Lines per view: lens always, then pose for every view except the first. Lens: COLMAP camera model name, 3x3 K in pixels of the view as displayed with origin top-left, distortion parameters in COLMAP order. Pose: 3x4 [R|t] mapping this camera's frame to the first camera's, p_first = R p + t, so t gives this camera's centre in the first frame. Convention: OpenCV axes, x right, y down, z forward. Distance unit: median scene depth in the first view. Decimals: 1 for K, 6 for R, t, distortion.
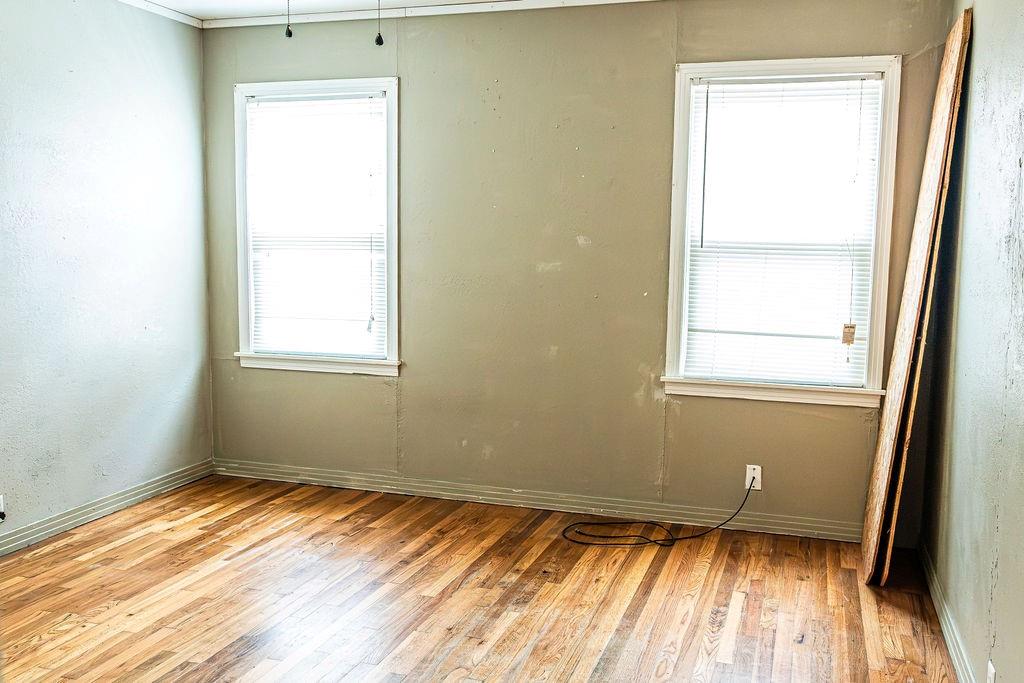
lens RADIAL K [[839.3, 0, 518.3], [0, 839.3, 340.3], [0, 0, 1]] dist [0.011171, -0.009397]
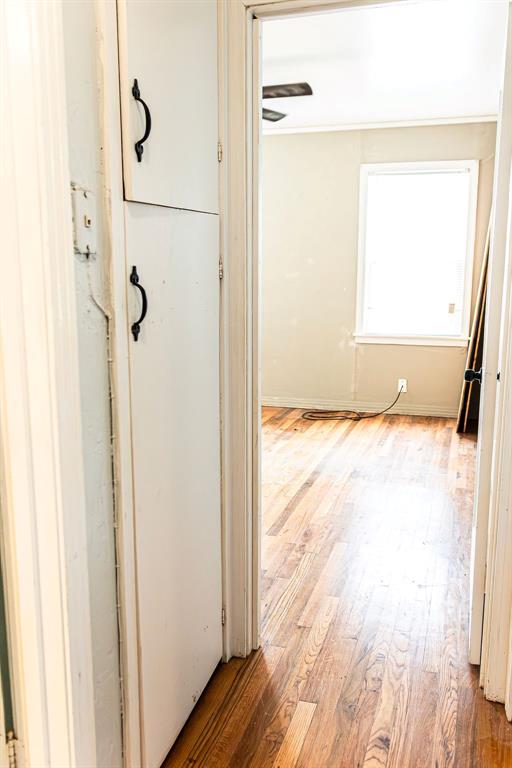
lens RADIAL K [[695.9, 0, 250.9], [0, 695.9, 379.9], [0, 0, 1]] dist [0.037439, -0.002623]
pose [[0.999660, -0.015490, 0.020997, -0.098563], [0.014428, 0.998654, 0.049820, 0.070546], [-0.021740, -0.049500, 0.998537, -0.587992]]
